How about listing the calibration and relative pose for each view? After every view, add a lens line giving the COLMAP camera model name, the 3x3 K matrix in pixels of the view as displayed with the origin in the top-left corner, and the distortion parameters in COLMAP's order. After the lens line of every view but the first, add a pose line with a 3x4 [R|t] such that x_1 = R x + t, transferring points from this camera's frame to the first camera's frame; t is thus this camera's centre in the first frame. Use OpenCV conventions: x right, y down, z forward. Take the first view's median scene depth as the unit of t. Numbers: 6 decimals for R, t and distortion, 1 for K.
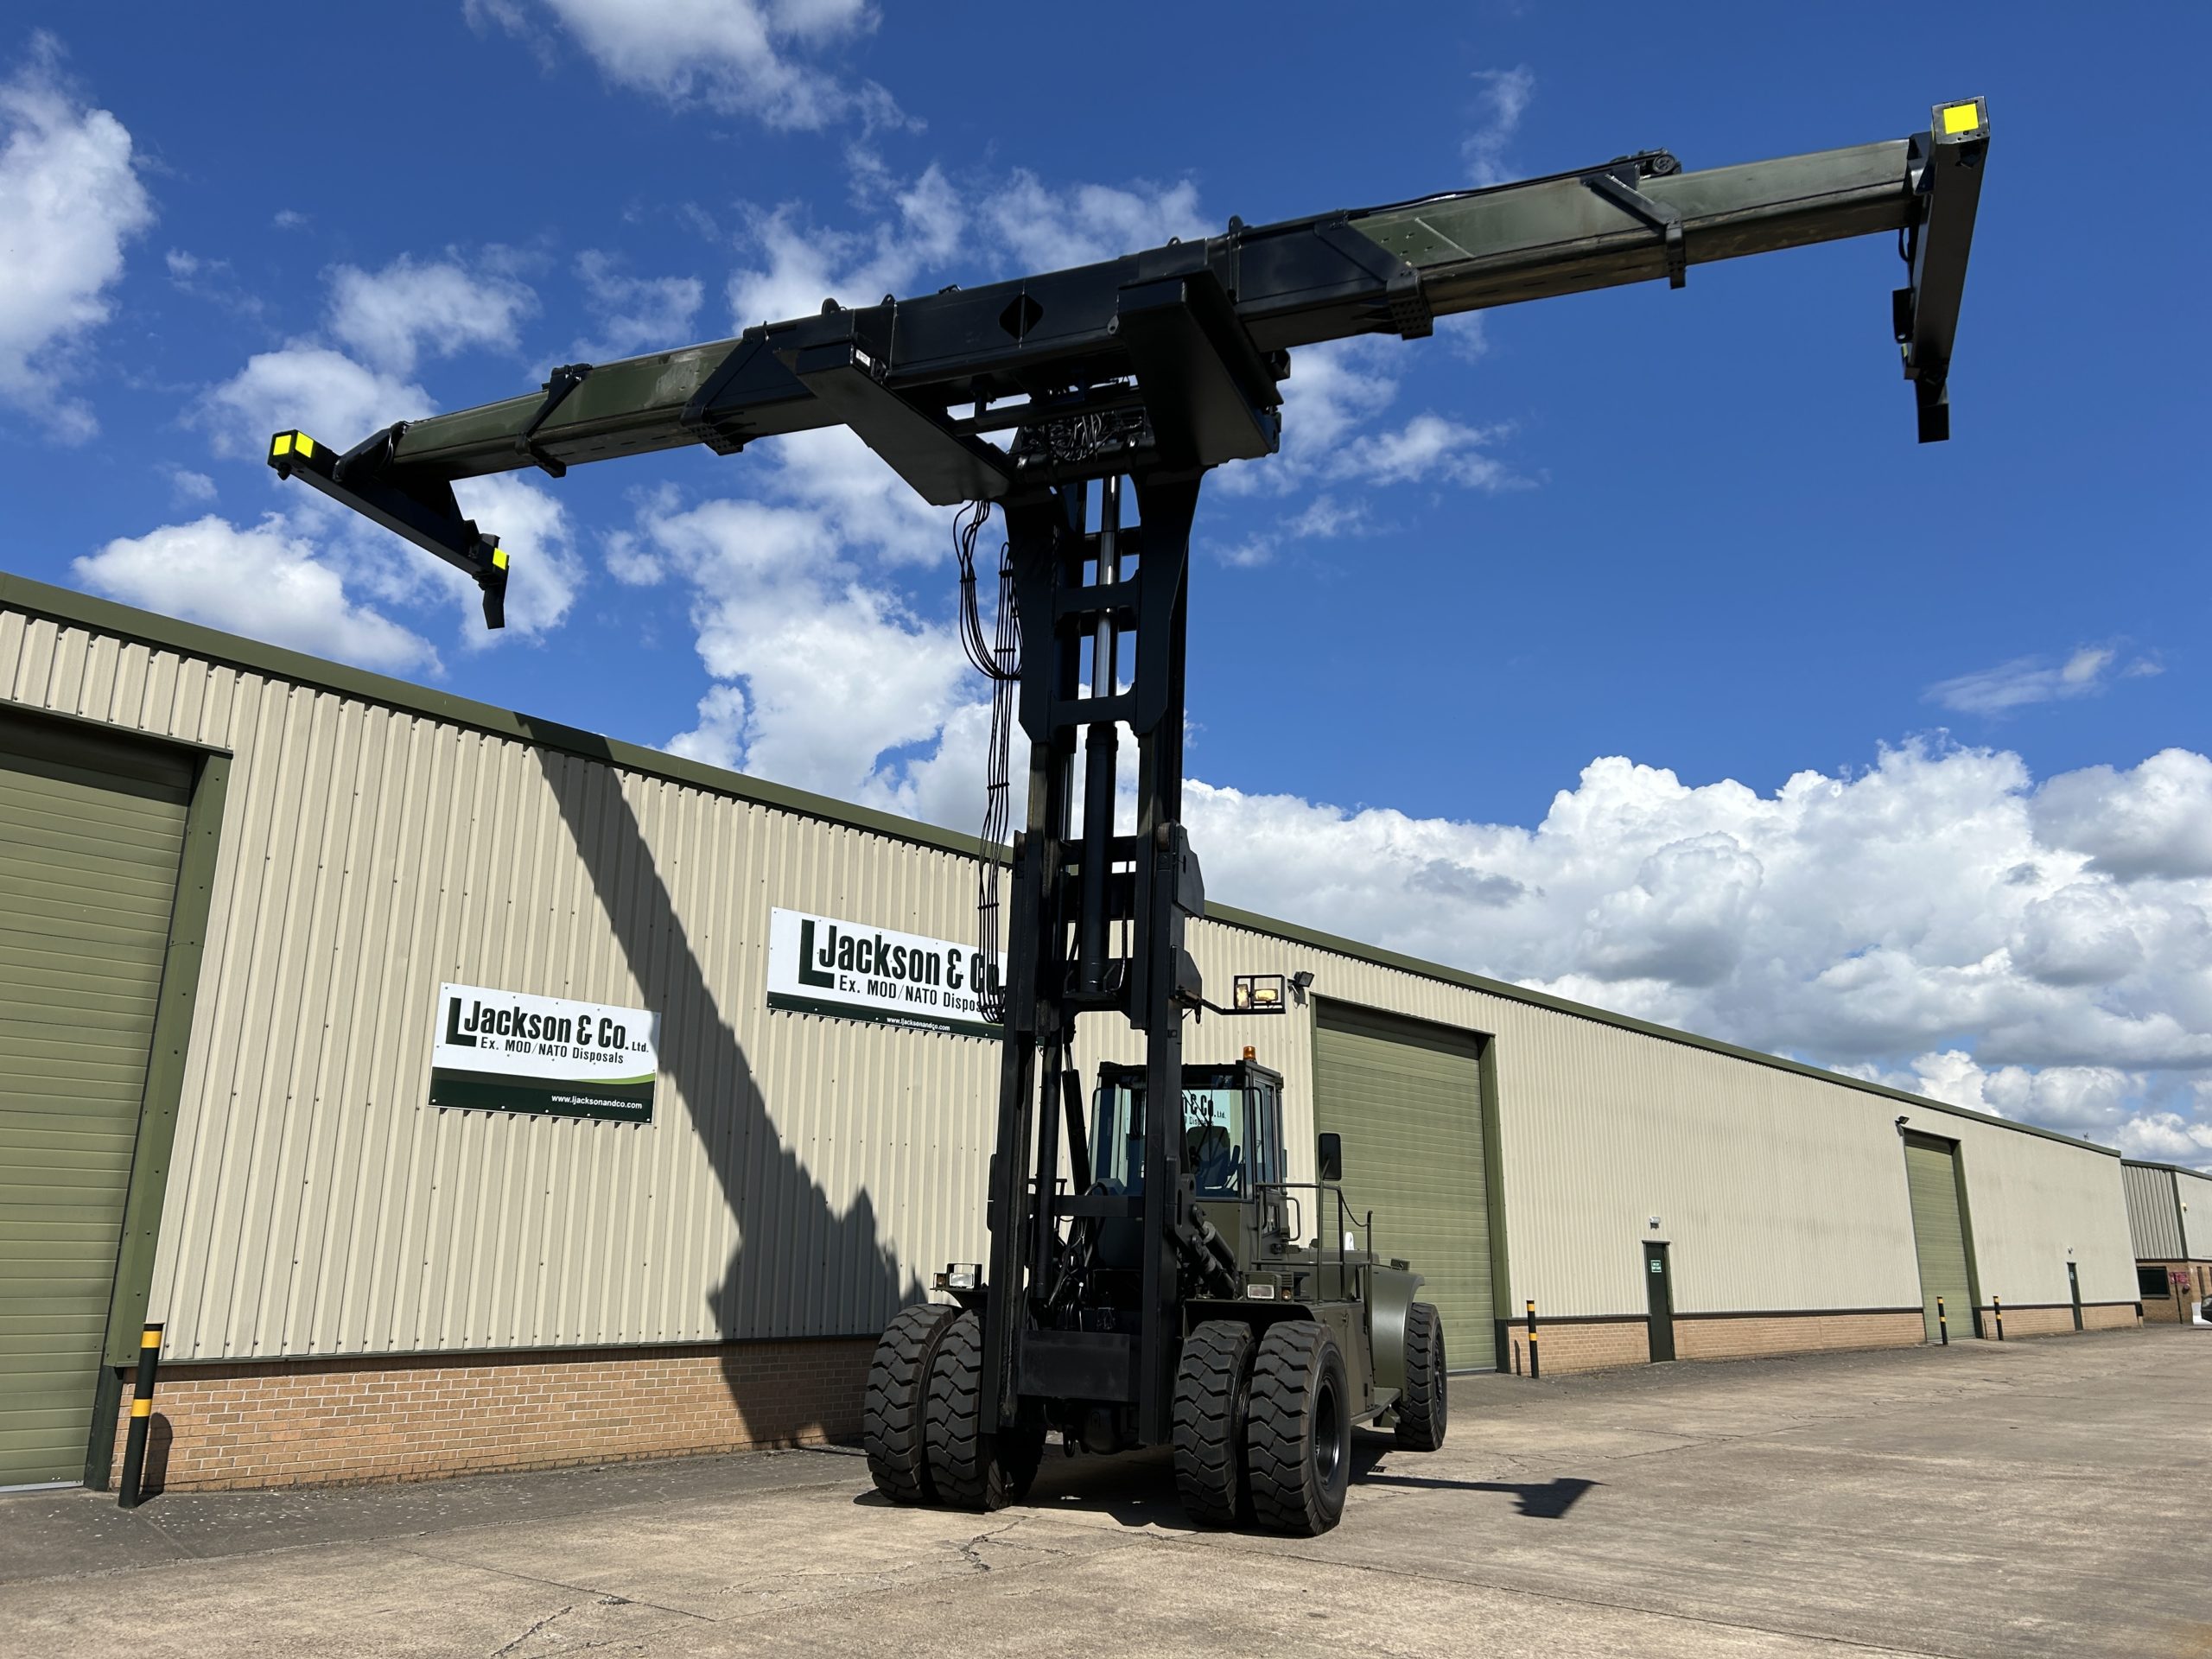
lens RADIAL K [[1680.1, 0, 1110.5], [0, 1680.1, 839.4], [0, 0, 1]] dist [0.088164, -0.115640]
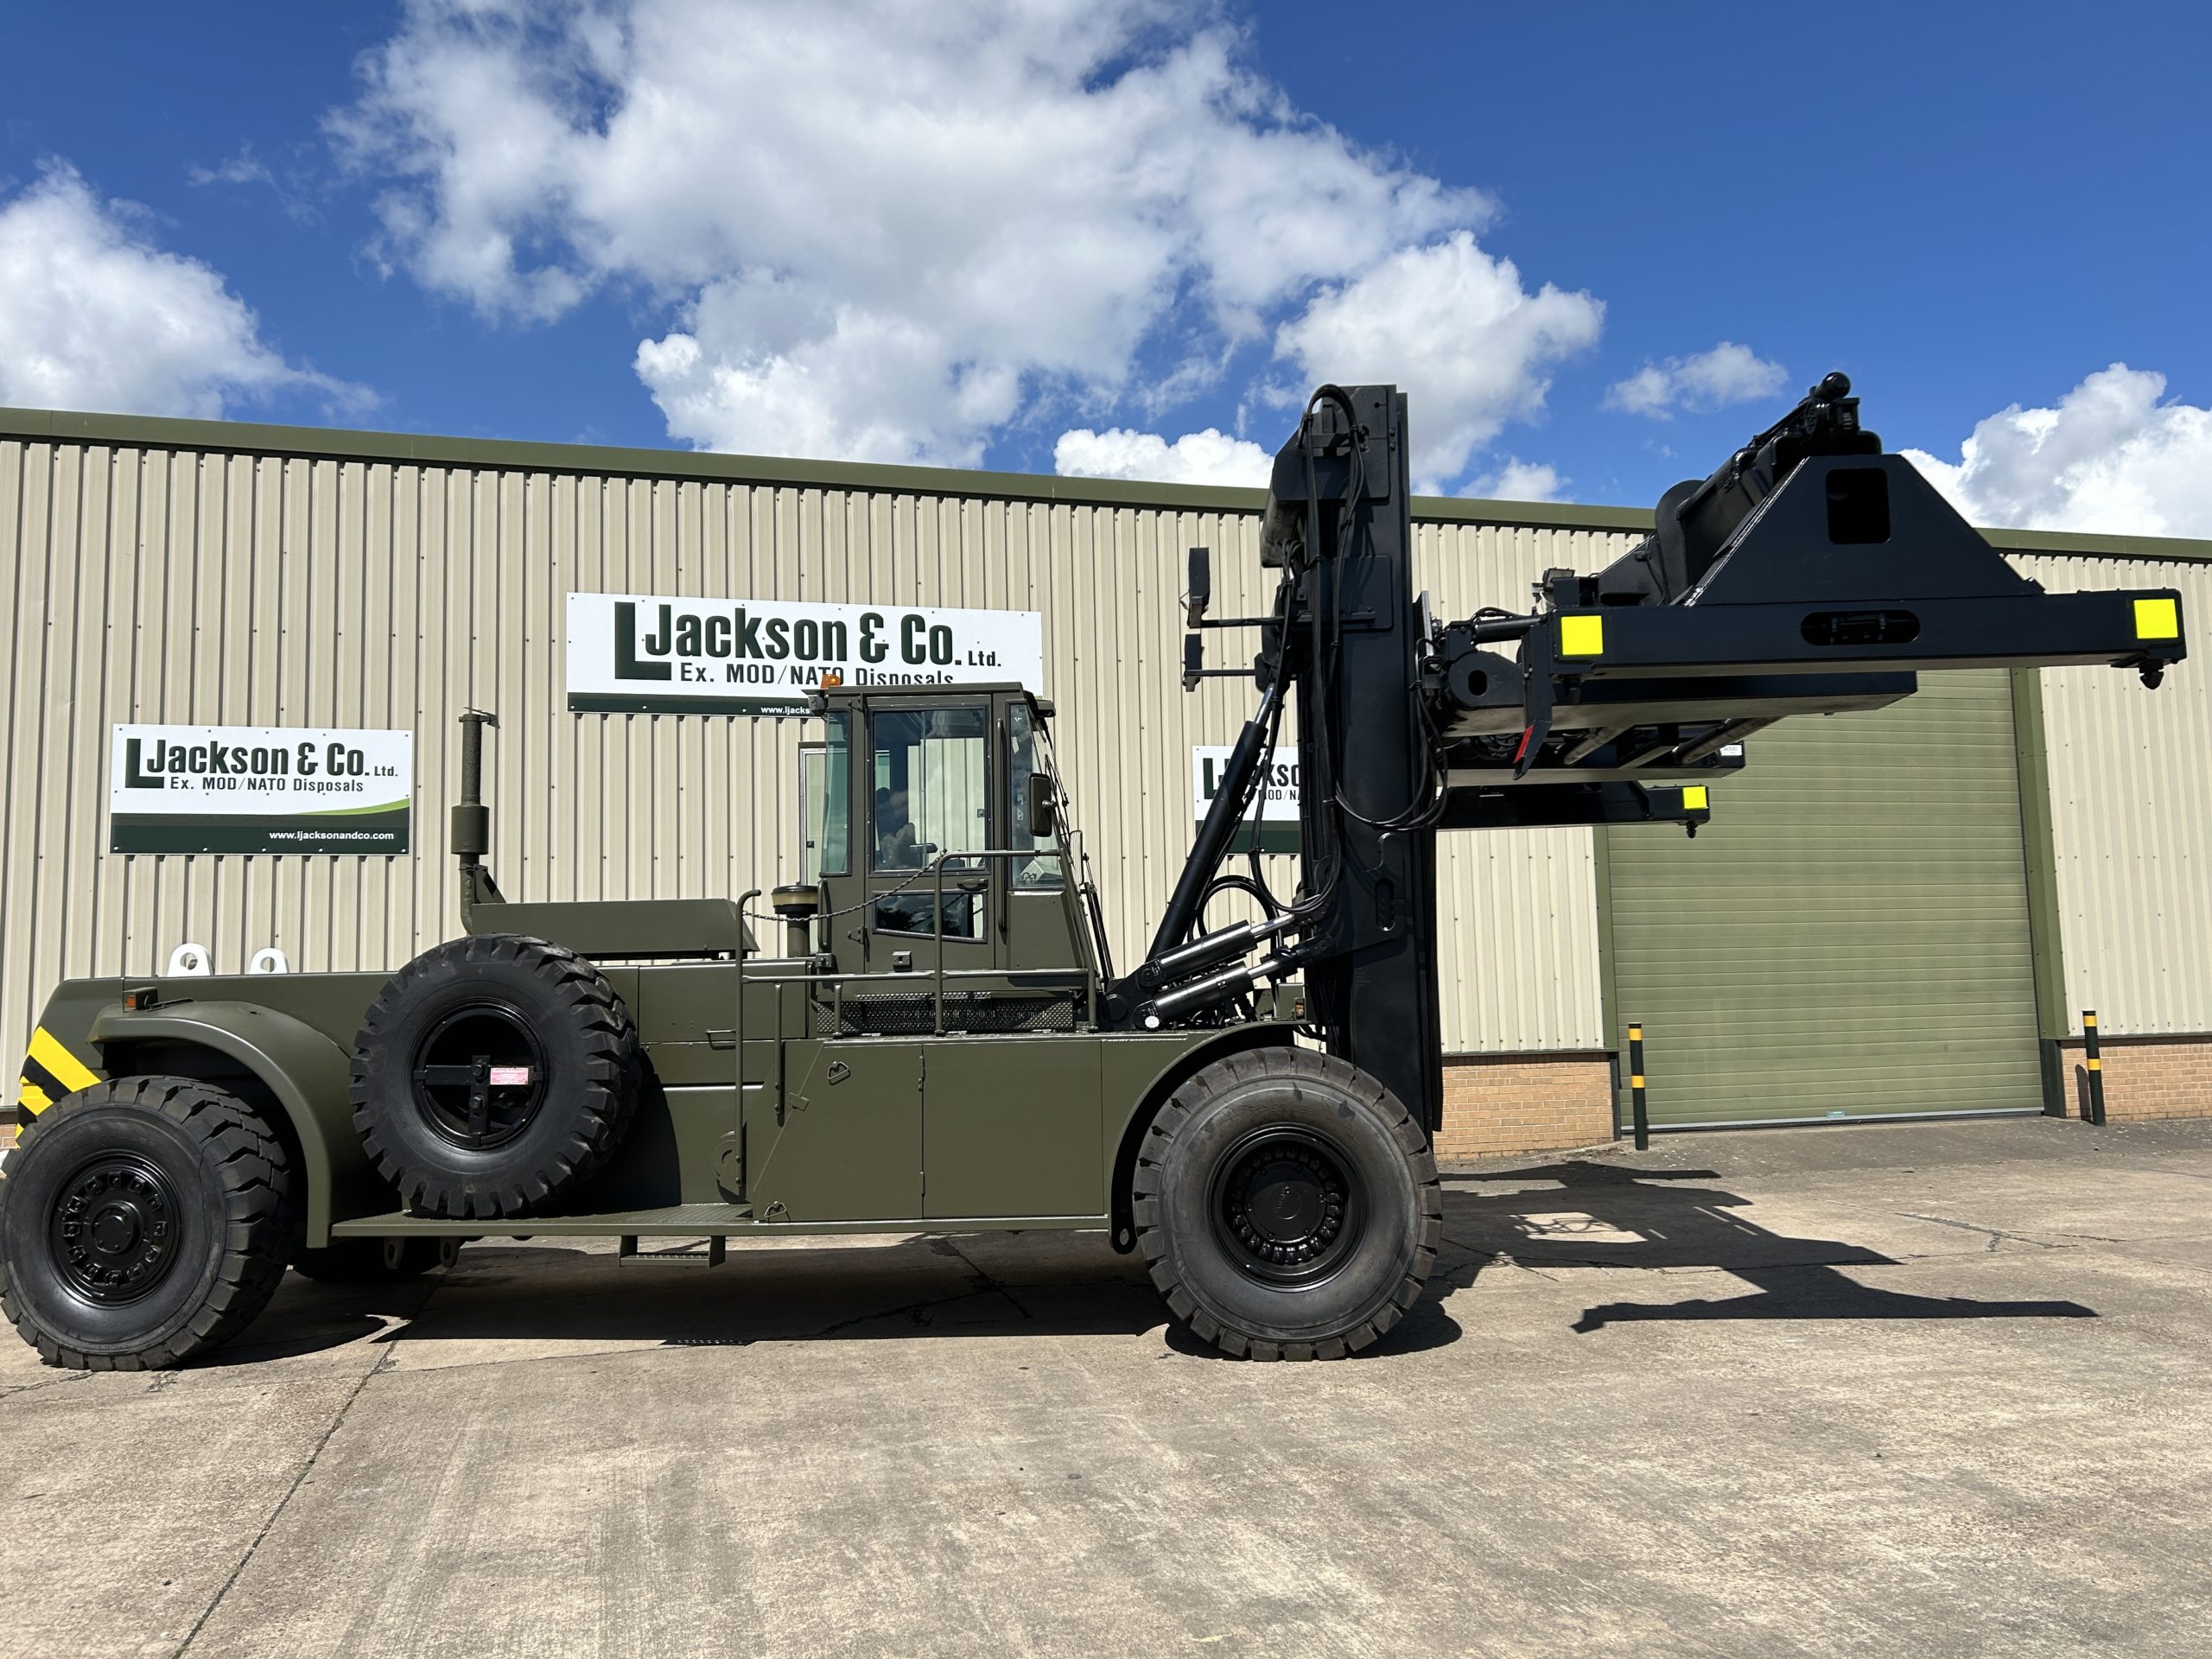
lens RADIAL K [[1654.7, 0, 1109.4], [0, 1654.7, 858.4], [0, 0, 1]] dist [0.085021, -0.092683]
pose [[0.822692, -0.073785, -0.563678, 0.532235], [0.169113, 0.978417, 0.118747, 0.128098], [0.542751, -0.193017, 0.817414, 0.481546]]
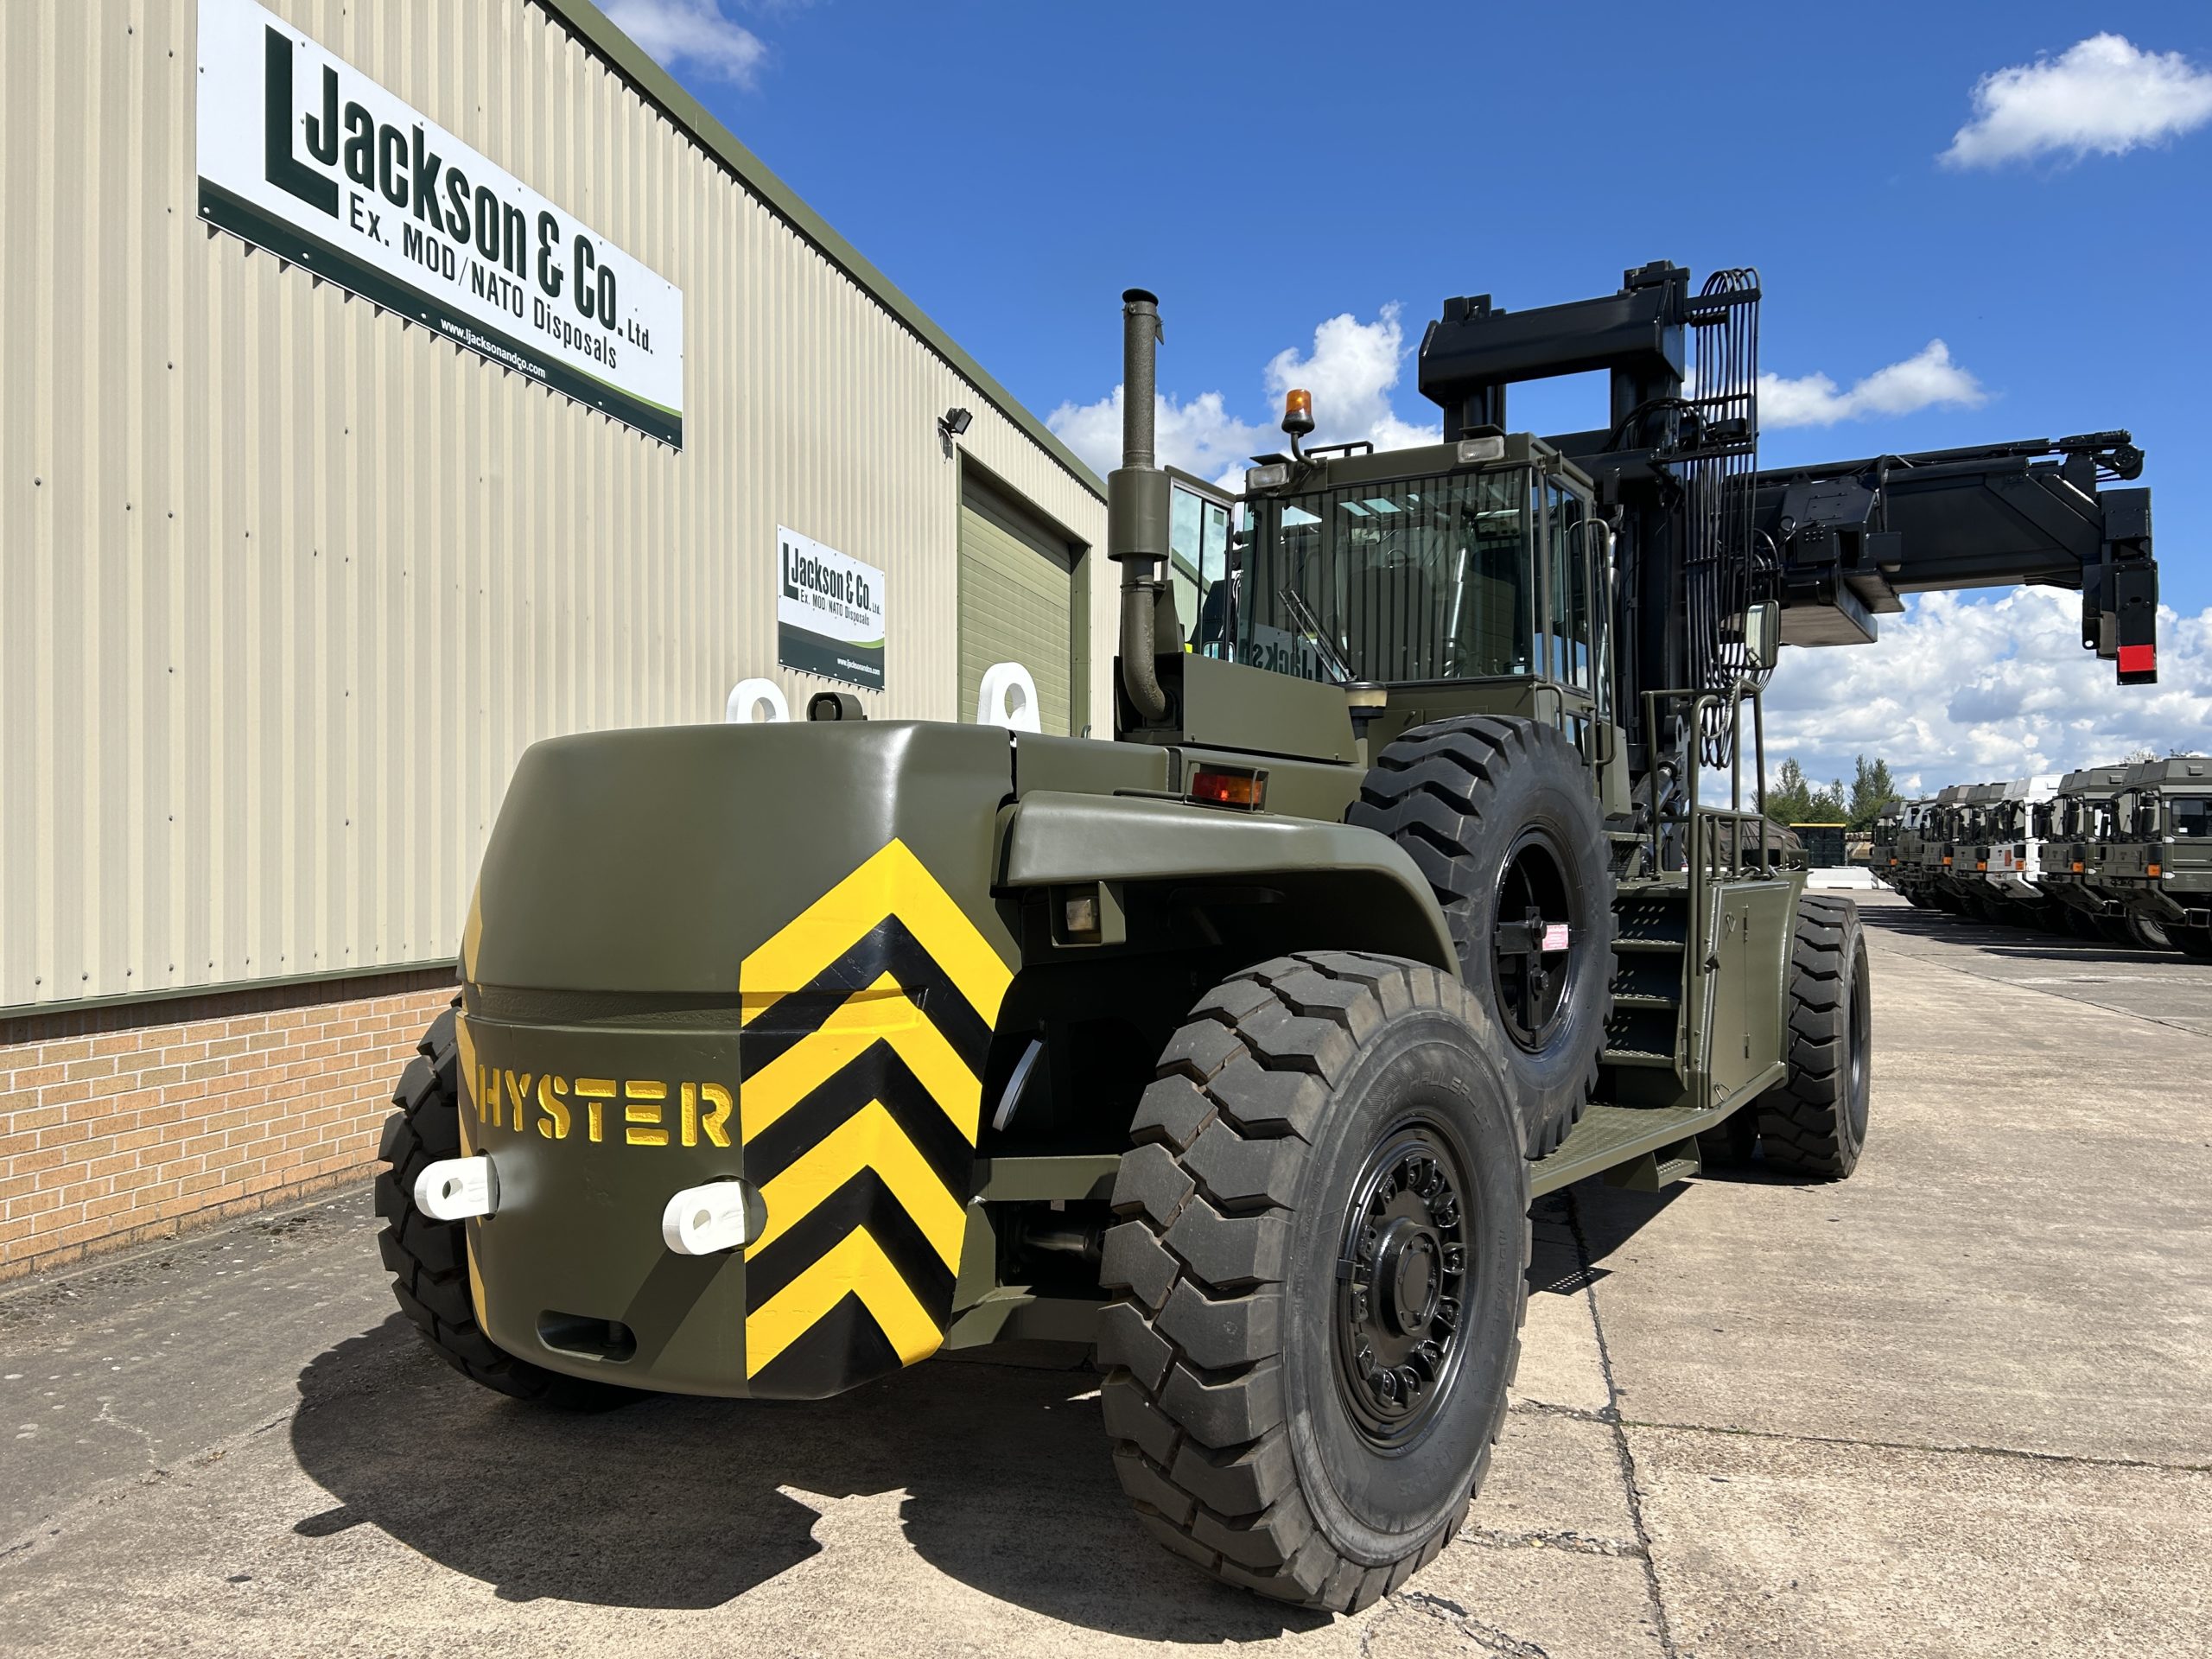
lens RADIAL K [[1663.1, 0, 1111.4], [0, 1663.1, 871.6], [0, 0, 1]] dist [0.010062, 0.000888]
pose [[0.887738, -0.008995, 0.460262, -0.211456], [-0.113225, 0.964830, 0.237241, 0.143082], [-0.446209, -0.262721, 0.855497, 0.553439]]
